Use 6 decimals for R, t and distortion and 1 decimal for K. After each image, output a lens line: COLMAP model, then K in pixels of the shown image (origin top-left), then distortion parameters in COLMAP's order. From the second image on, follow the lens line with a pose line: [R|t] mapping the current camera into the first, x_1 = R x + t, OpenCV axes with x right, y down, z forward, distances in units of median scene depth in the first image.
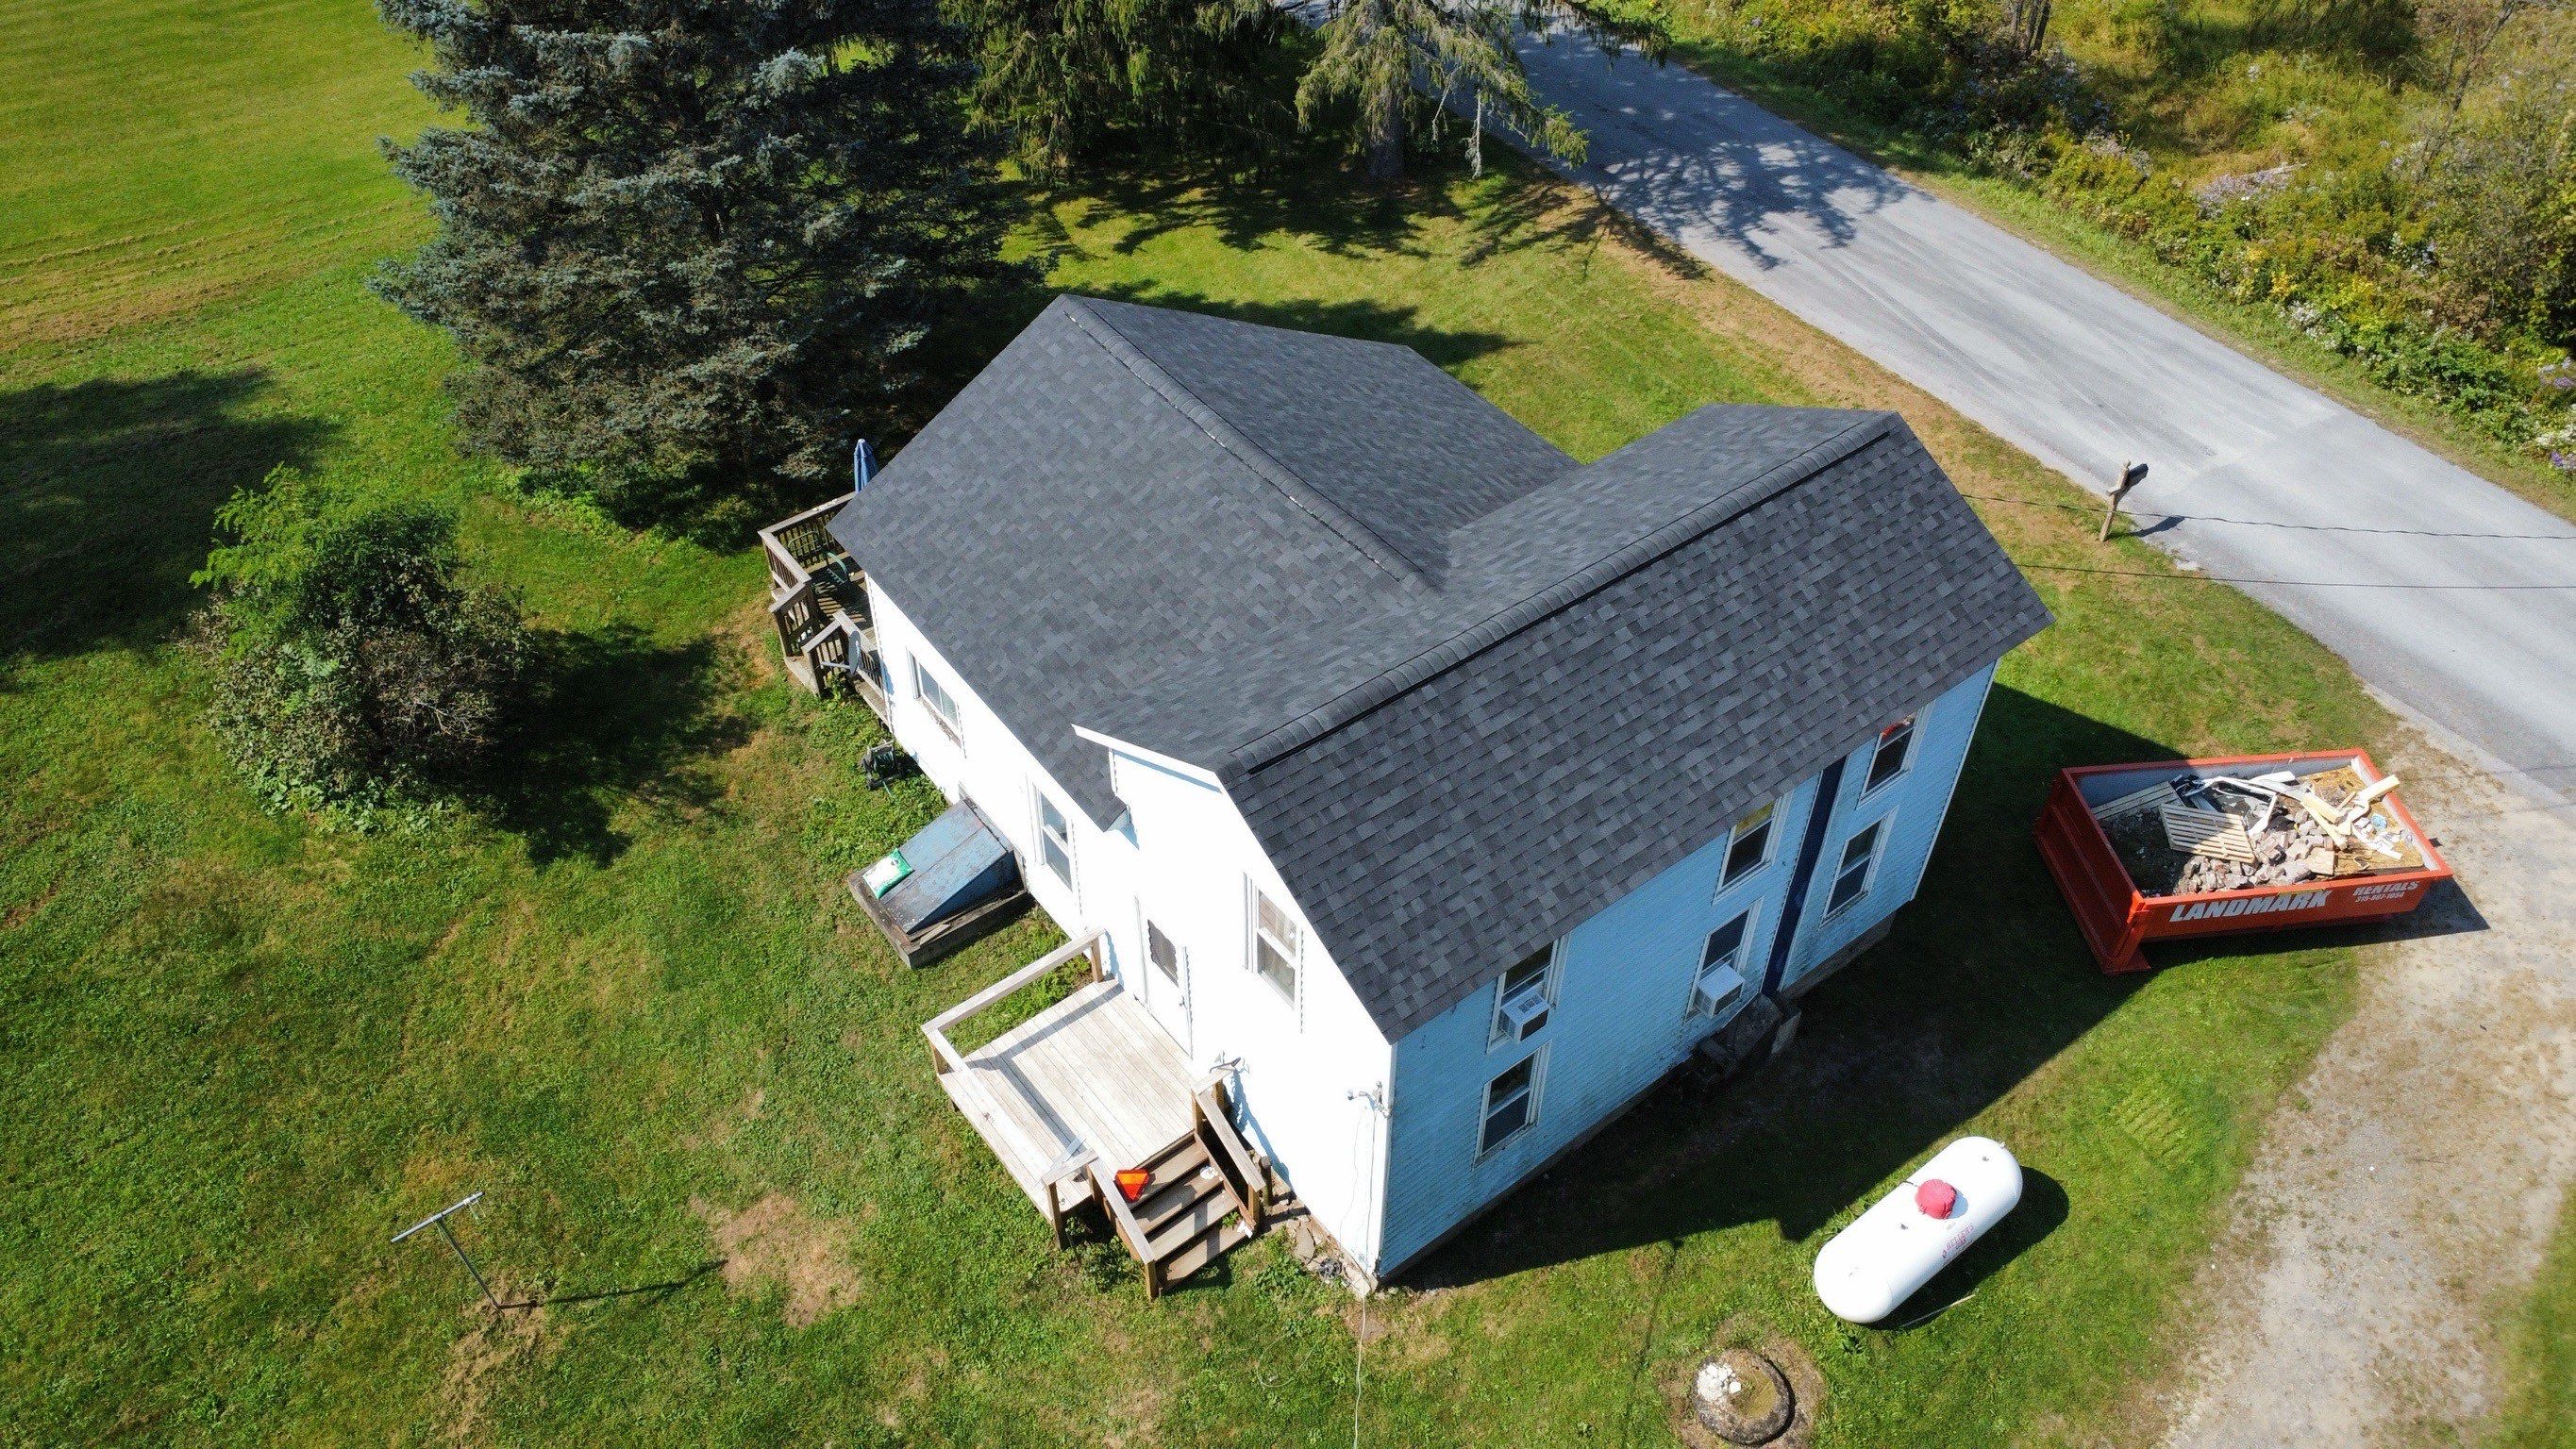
lens RADIAL K [[1869.7, 0, 1266.4], [0, 1869.7, 714.7], [0, 0, 1]] dist [-0.023244, -0.011612]
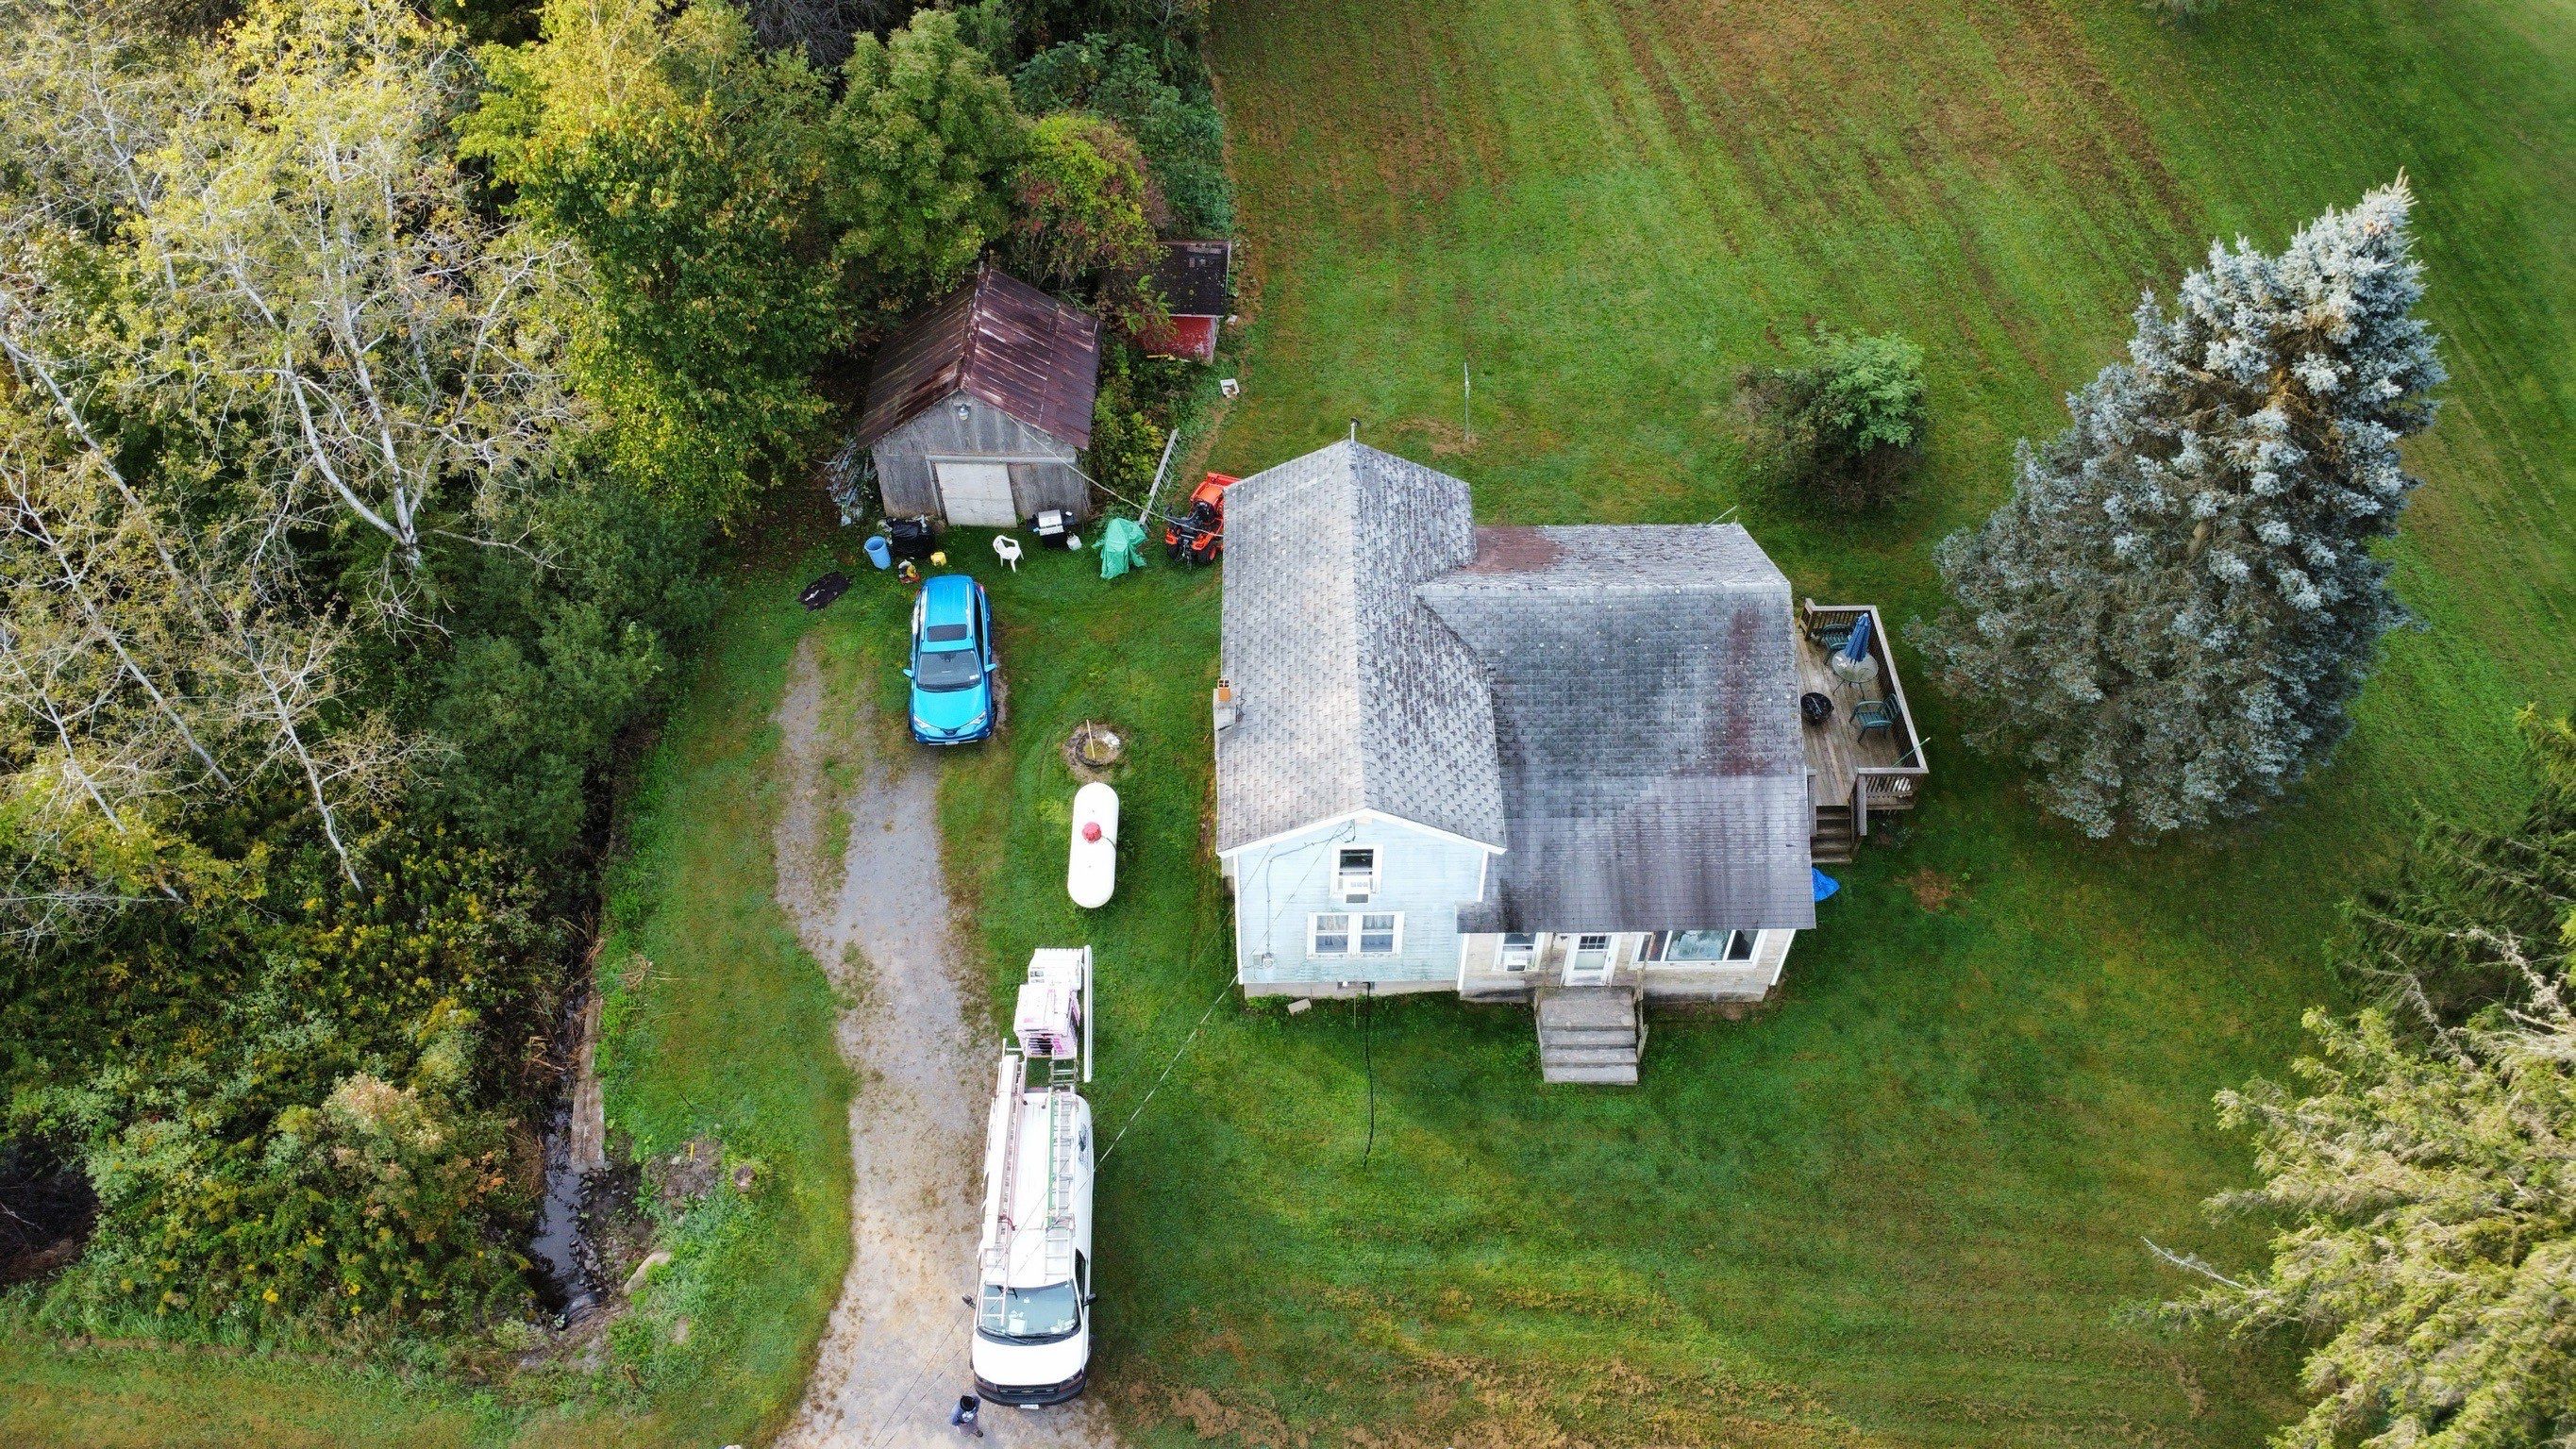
lens RADIAL K [[1869.7, 0, 1279.4], [0, 1869.7, 732.7], [0, 0, 1]] dist [-0.023244, -0.011612]
pose [[-0.598179, 0.617829, -0.510362, 0.630591], [-0.556259, 0.138317, 0.819417, -0.777333], [0.576851, 0.774051, 0.260935, 0.289121]]
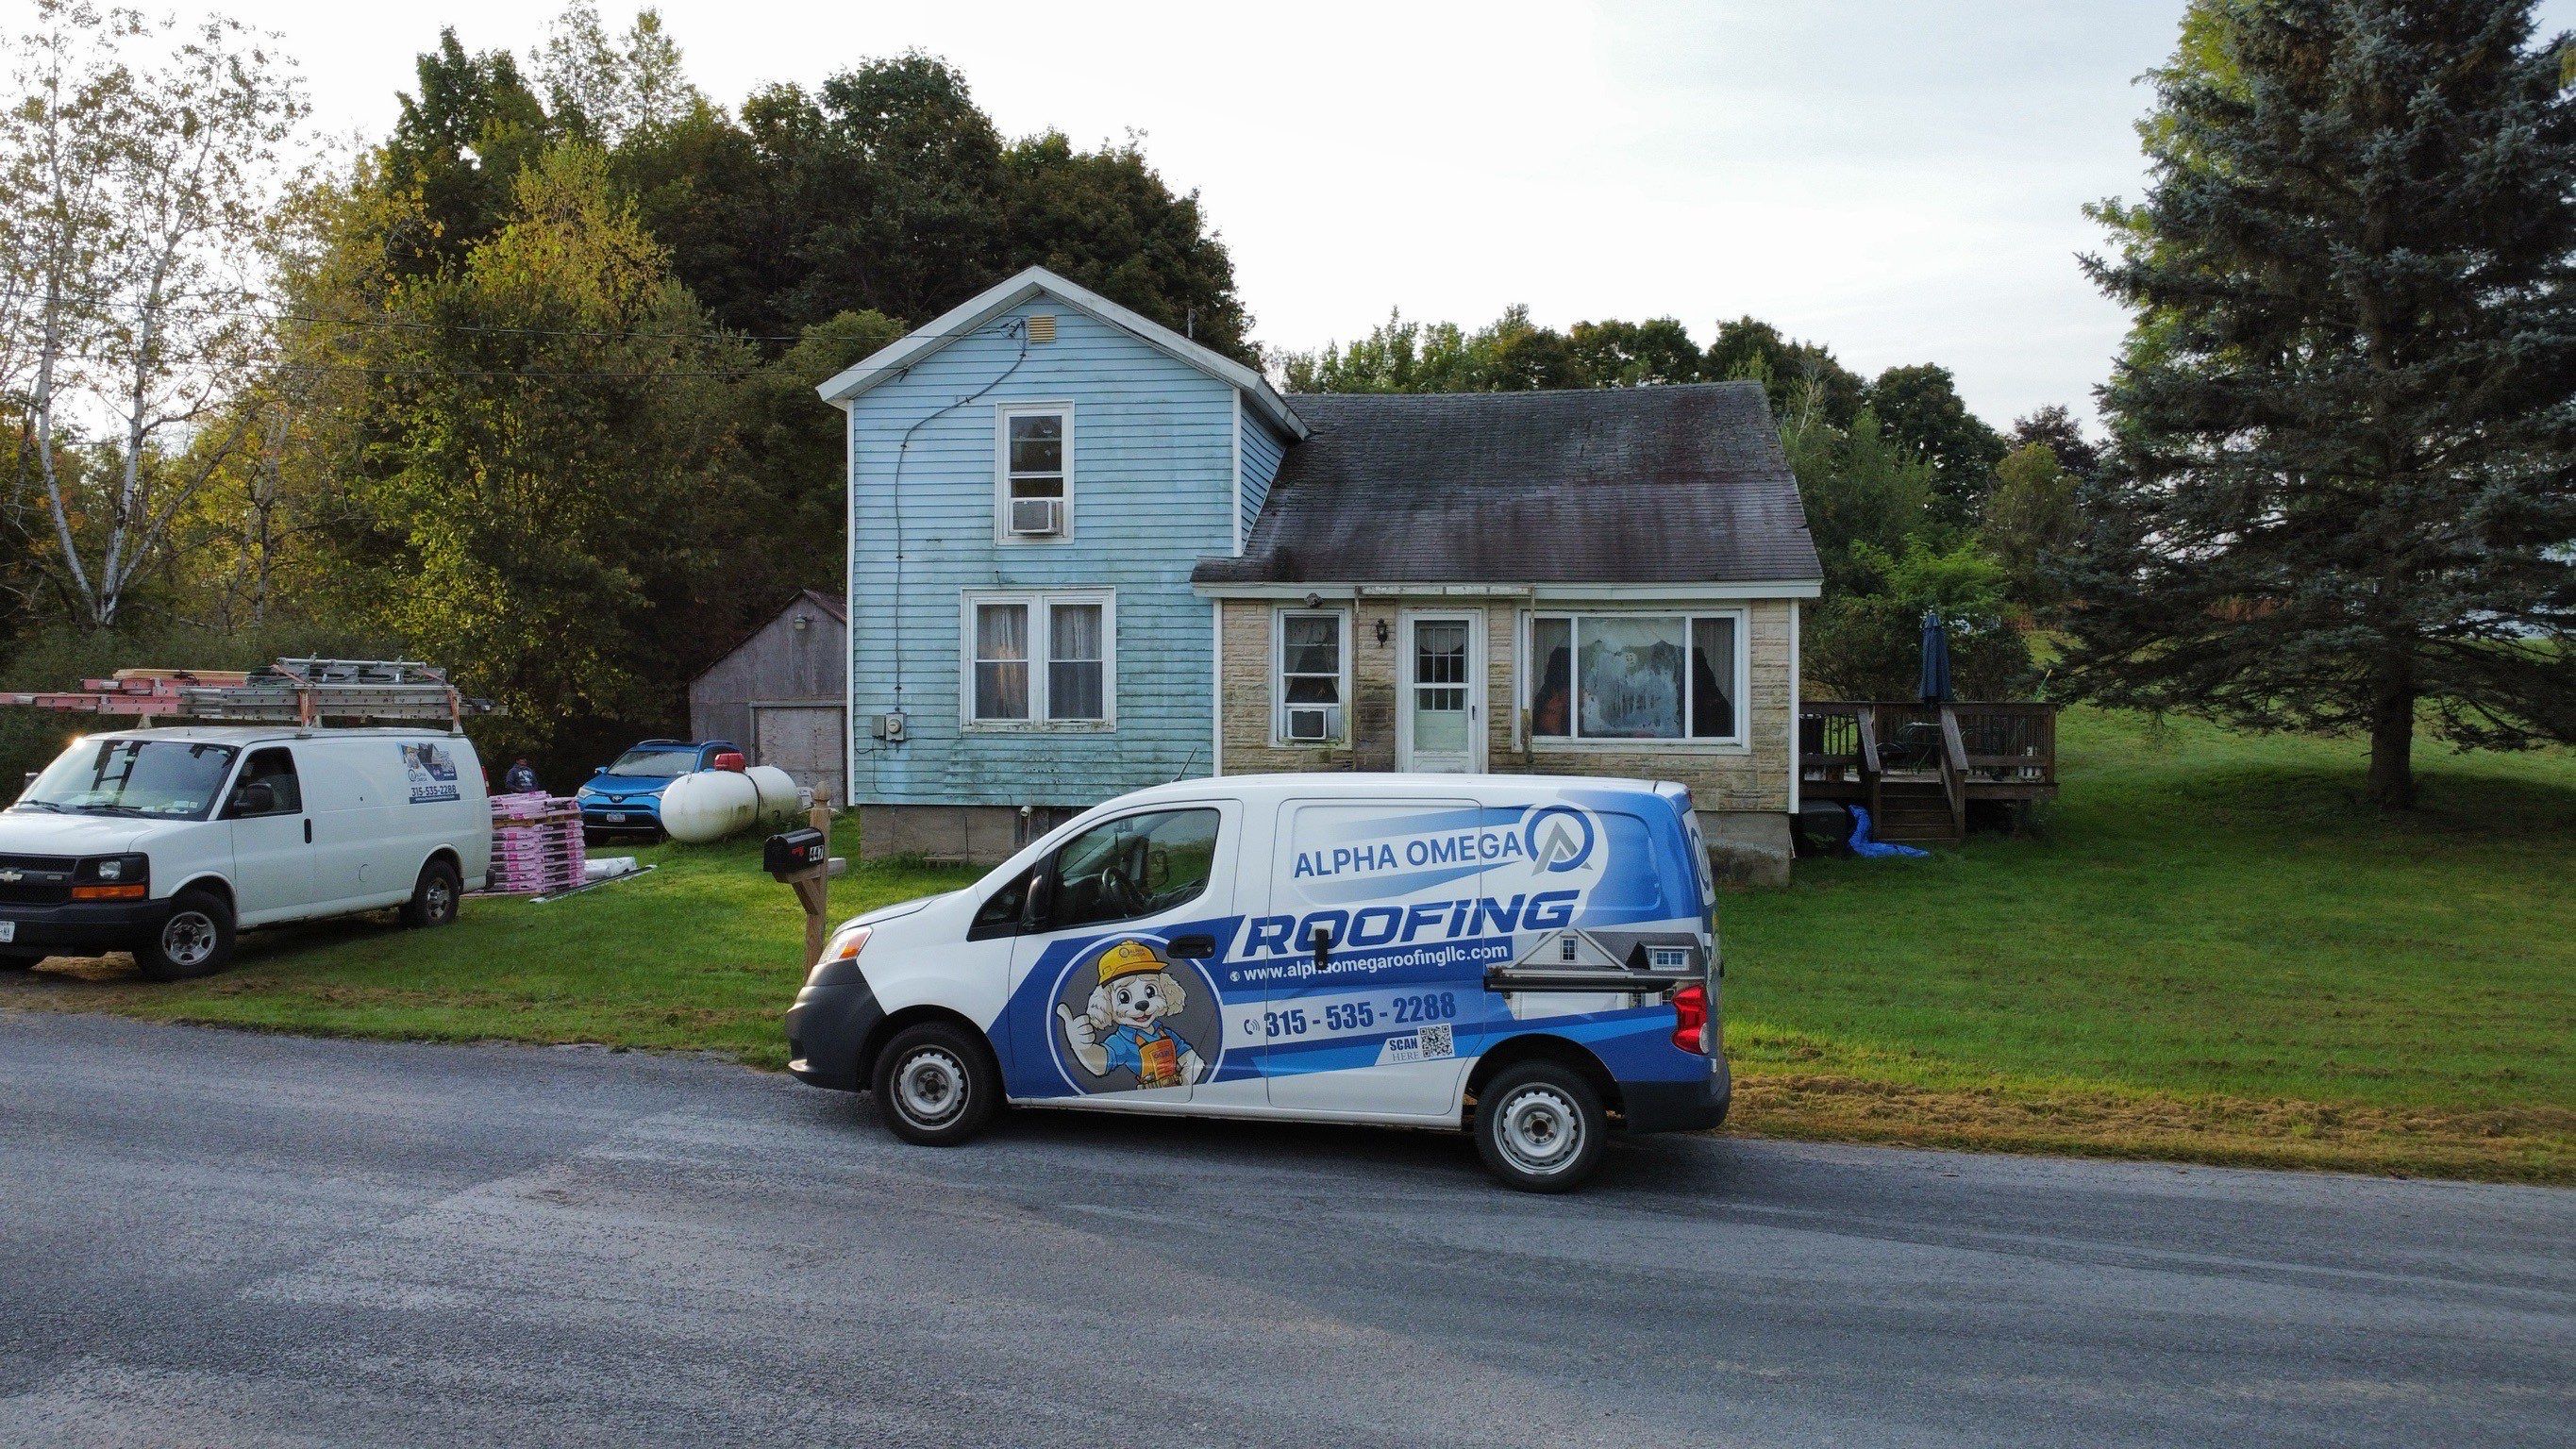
lens RADIAL K [[1869.7, 0, 1276.5], [0, 1869.7, 723.4], [0, 0, 1]] dist [-0.023244, -0.011612]
pose [[-0.717876, 0.000895, -0.696171, 0.526408], [-0.486244, 0.715009, 0.502323, -0.307983], [0.498218, 0.699115, -0.512852, 0.980299]]
